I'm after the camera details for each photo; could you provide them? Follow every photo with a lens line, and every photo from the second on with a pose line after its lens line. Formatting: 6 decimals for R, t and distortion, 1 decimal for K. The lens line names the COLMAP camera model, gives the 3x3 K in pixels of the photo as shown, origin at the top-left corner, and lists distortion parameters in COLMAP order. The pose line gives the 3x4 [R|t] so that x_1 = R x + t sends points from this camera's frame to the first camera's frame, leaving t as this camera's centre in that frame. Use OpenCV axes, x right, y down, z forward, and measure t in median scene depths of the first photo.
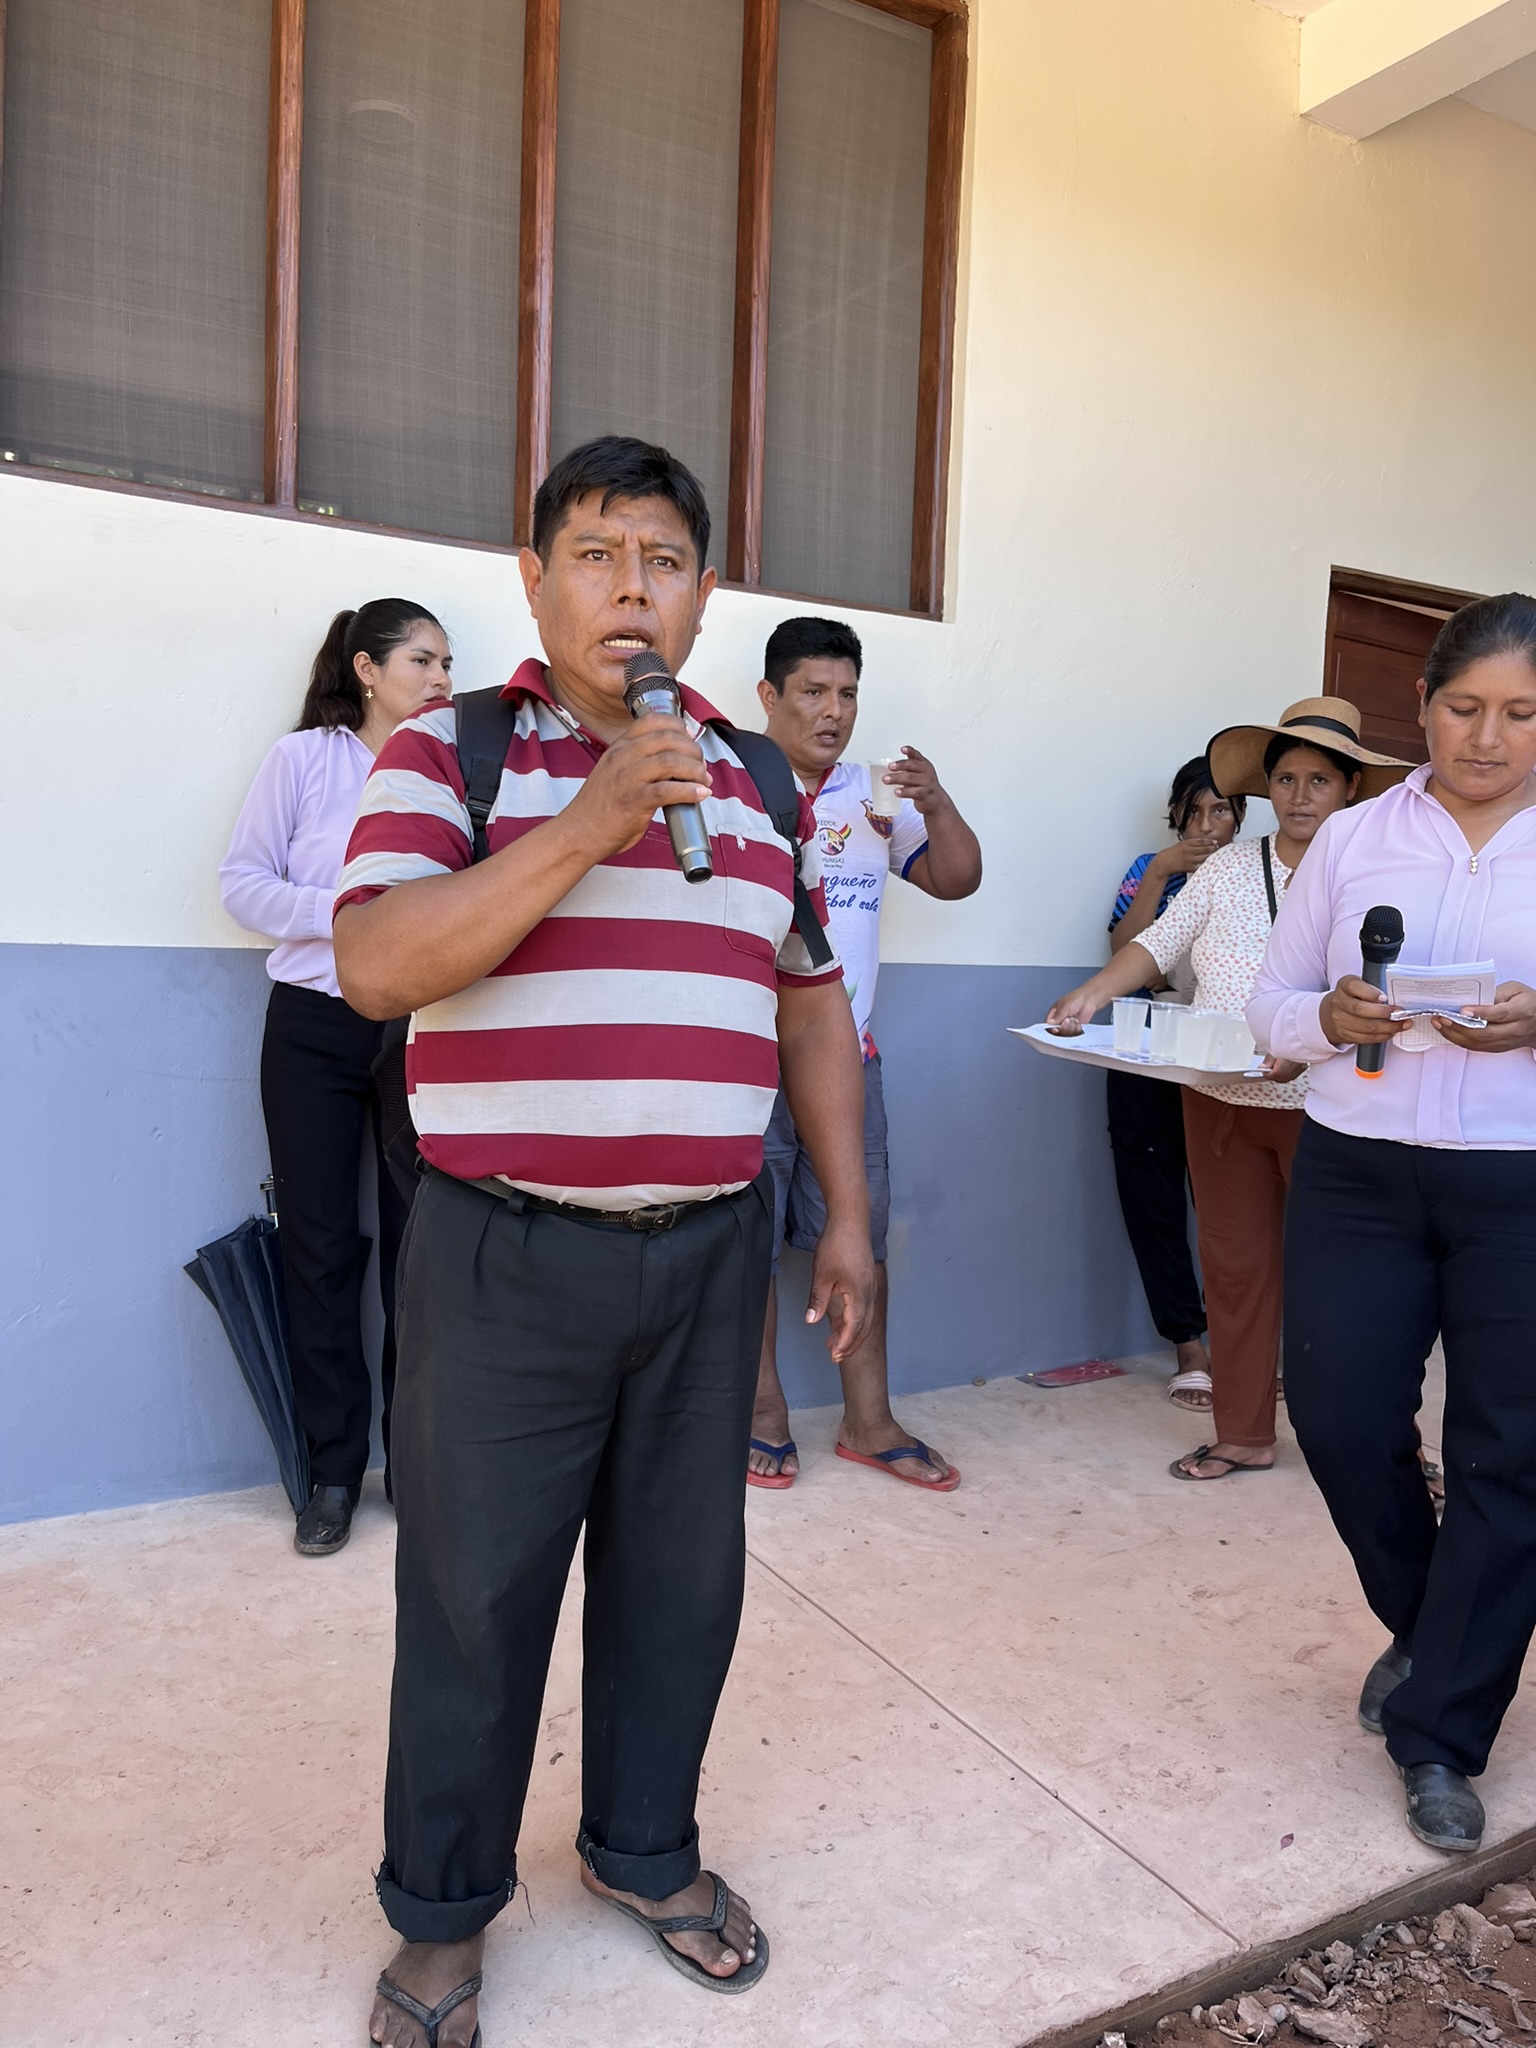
lens RADIAL K [[1563.1, 0, 787.1], [0, 1563.1, 1036.3], [0, 0, 1]] dist [0.062464, -0.098999]
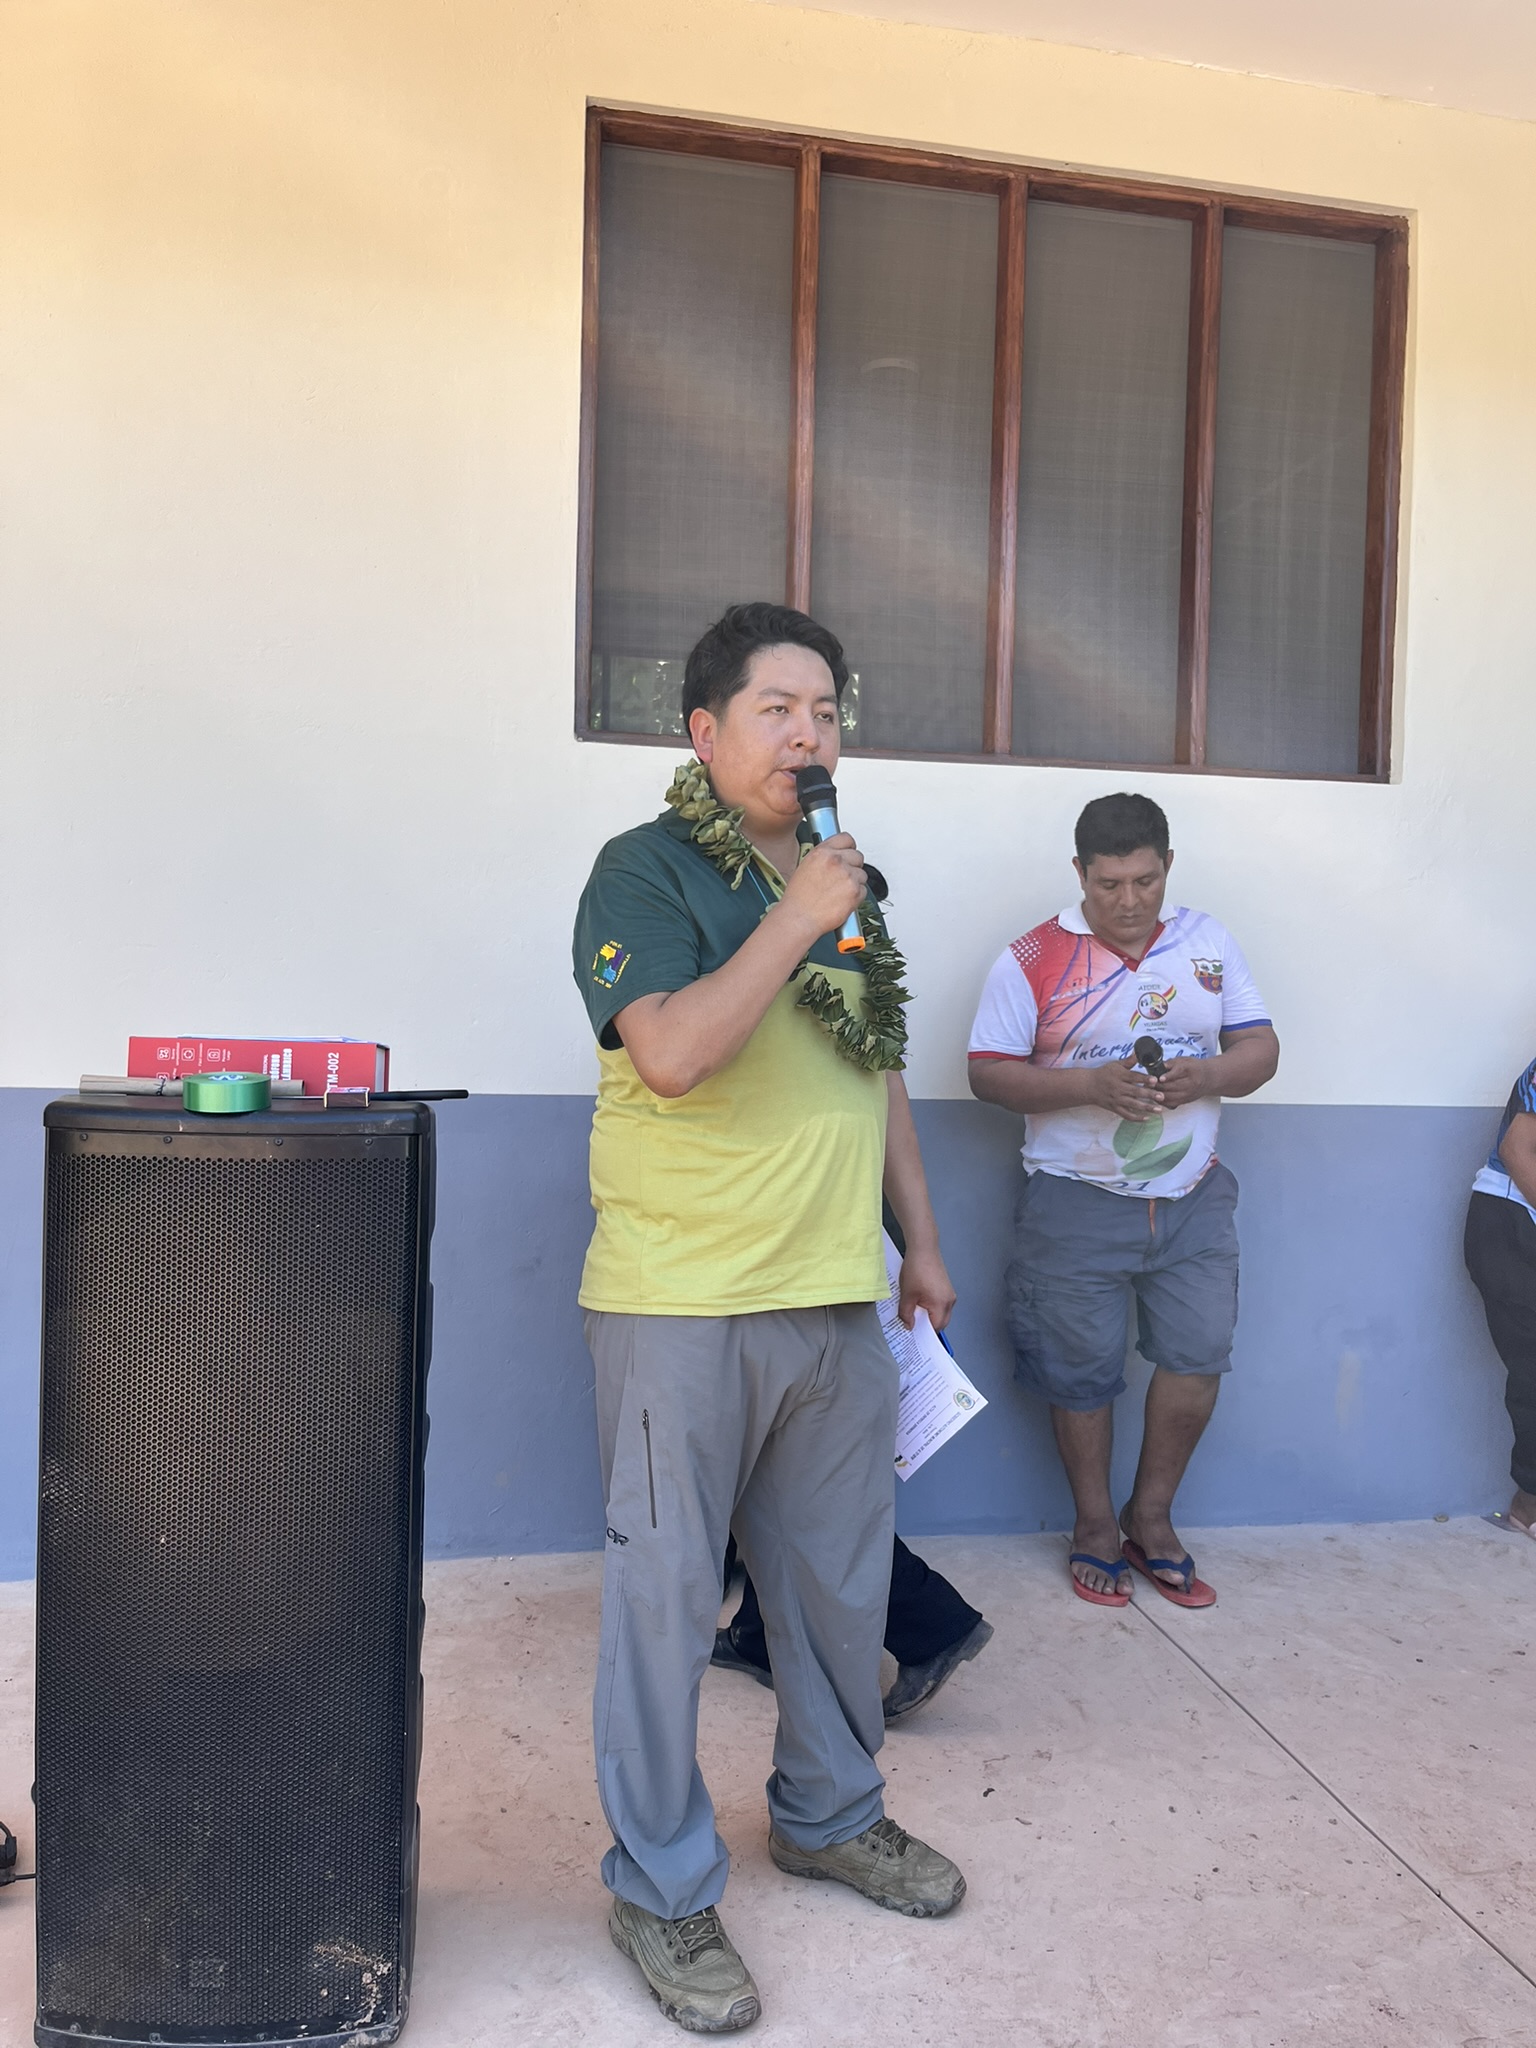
lens RADIAL K [[1563.1, 0, 771.3], [0, 1563.1, 1035.0], [0, 0, 1]] dist [0.062464, -0.098999]
pose [[0.943778, -0.006060, -0.330524, 0.072847], [-0.014747, 0.998065, -0.060409, -0.031202], [0.330250, 0.061887, 0.941862, -0.164240]]
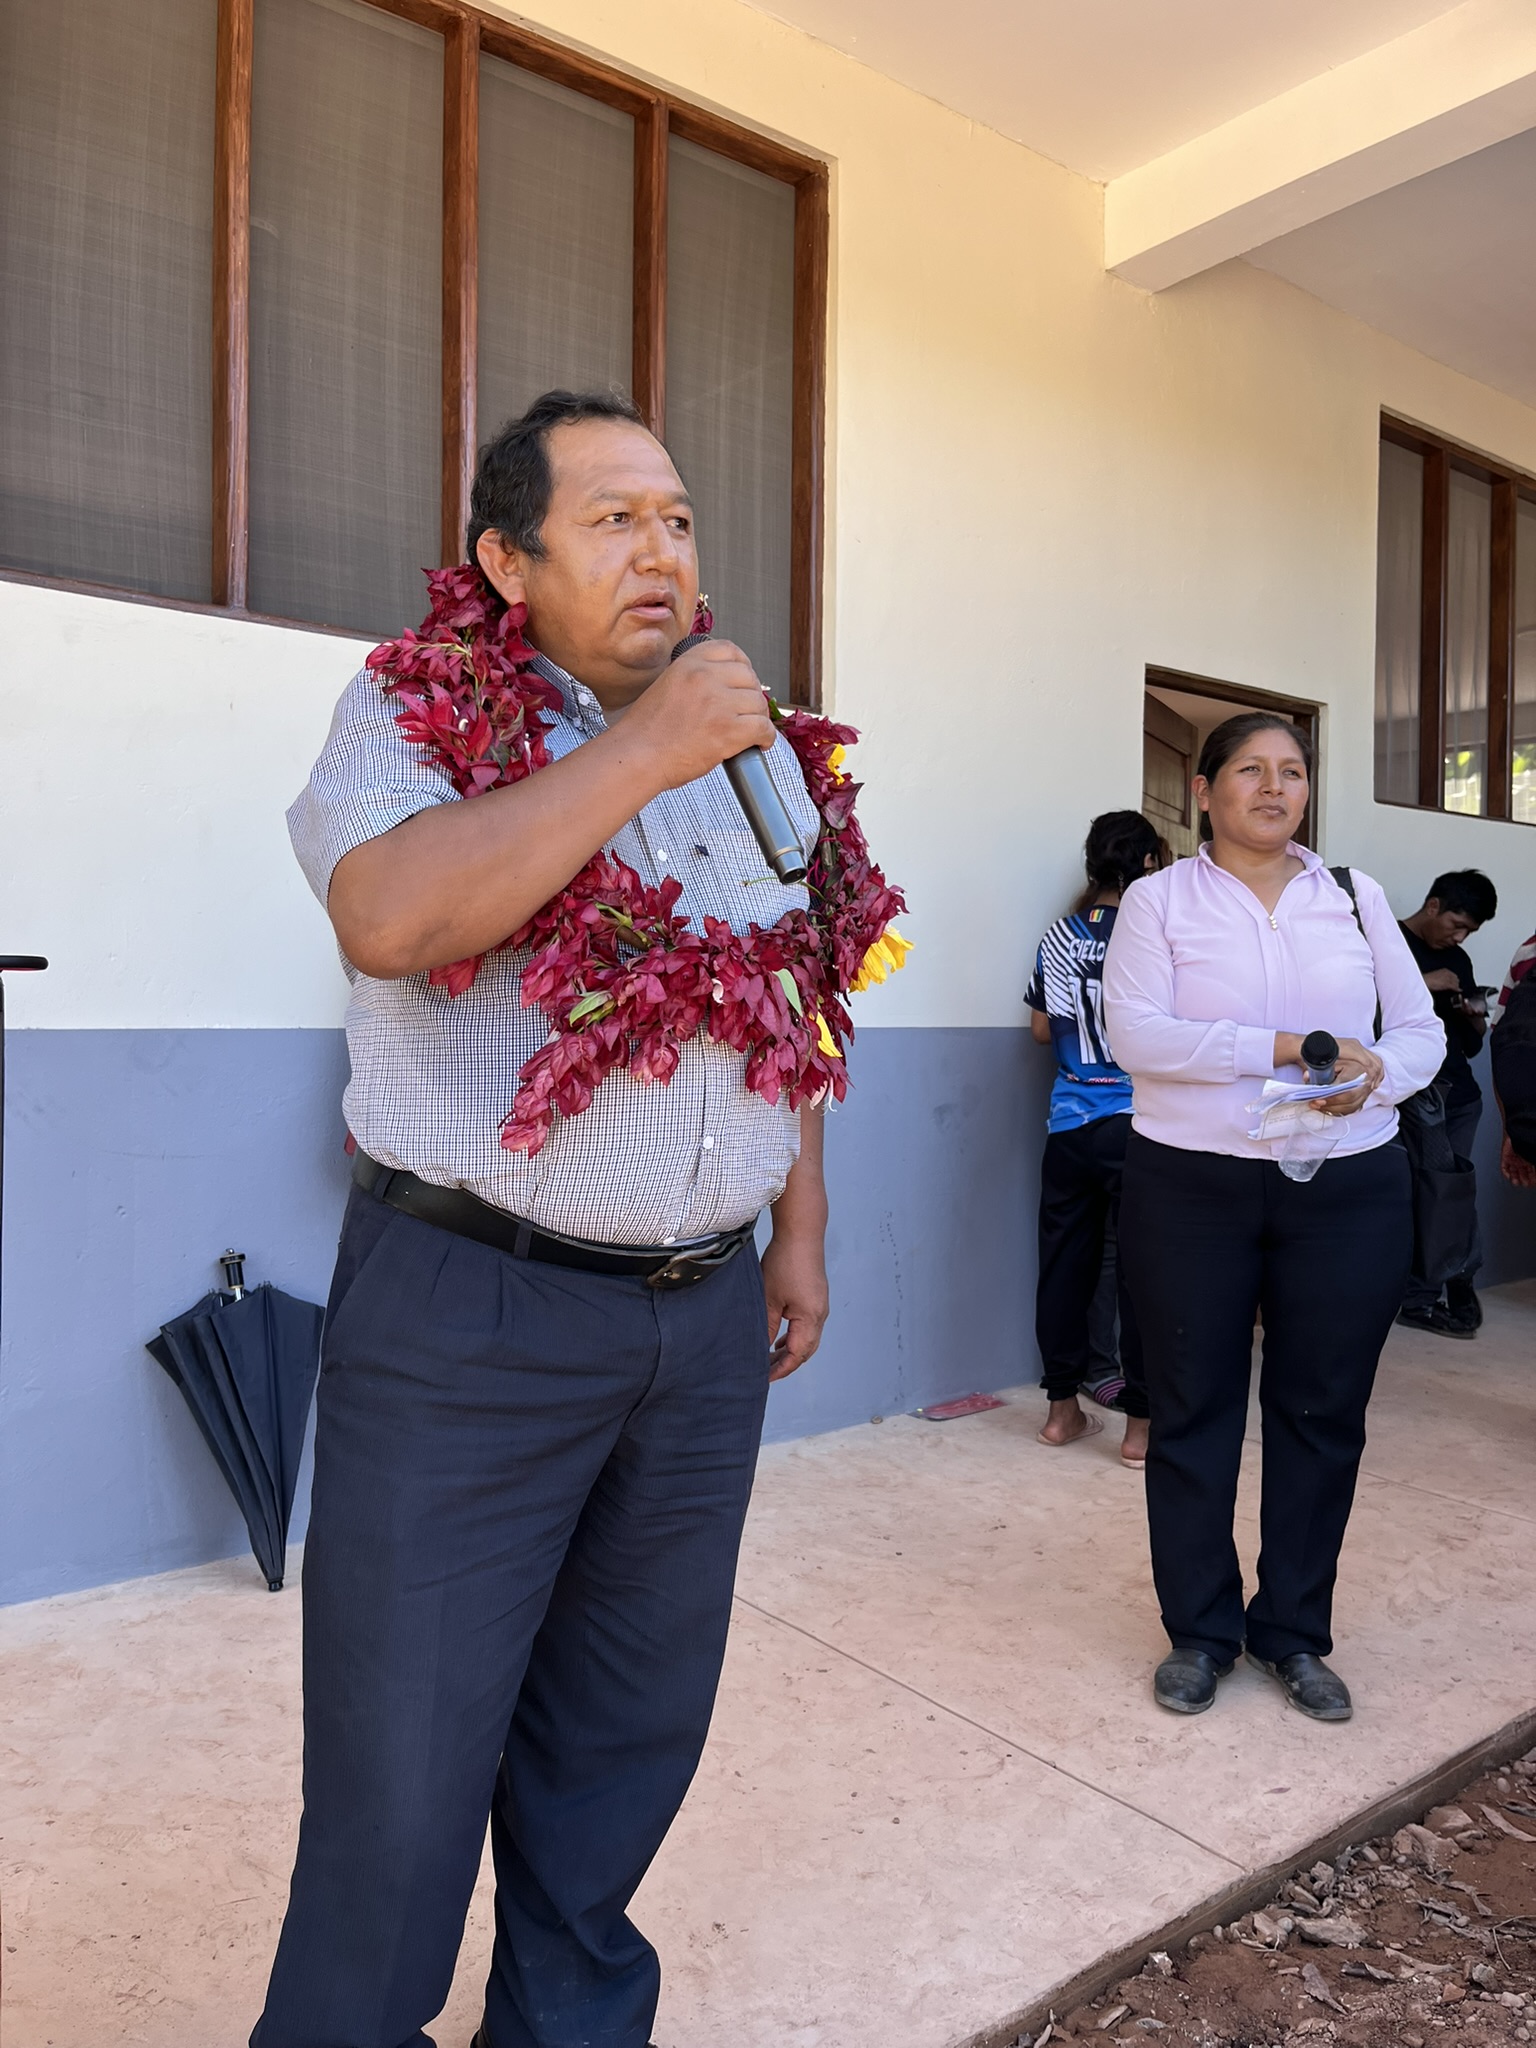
lens RADIAL K [[1563.1, 0, 775.0], [0, 1563.1, 1016.5], [0, 0, 1]] dist [0.062464, -0.098999]
pose [[0.989005, -0.026313, 0.145524, -0.128320], [0.034917, 0.997770, -0.056891, 0.008371], [-0.143702, 0.061346, 0.987718, -0.075390]]
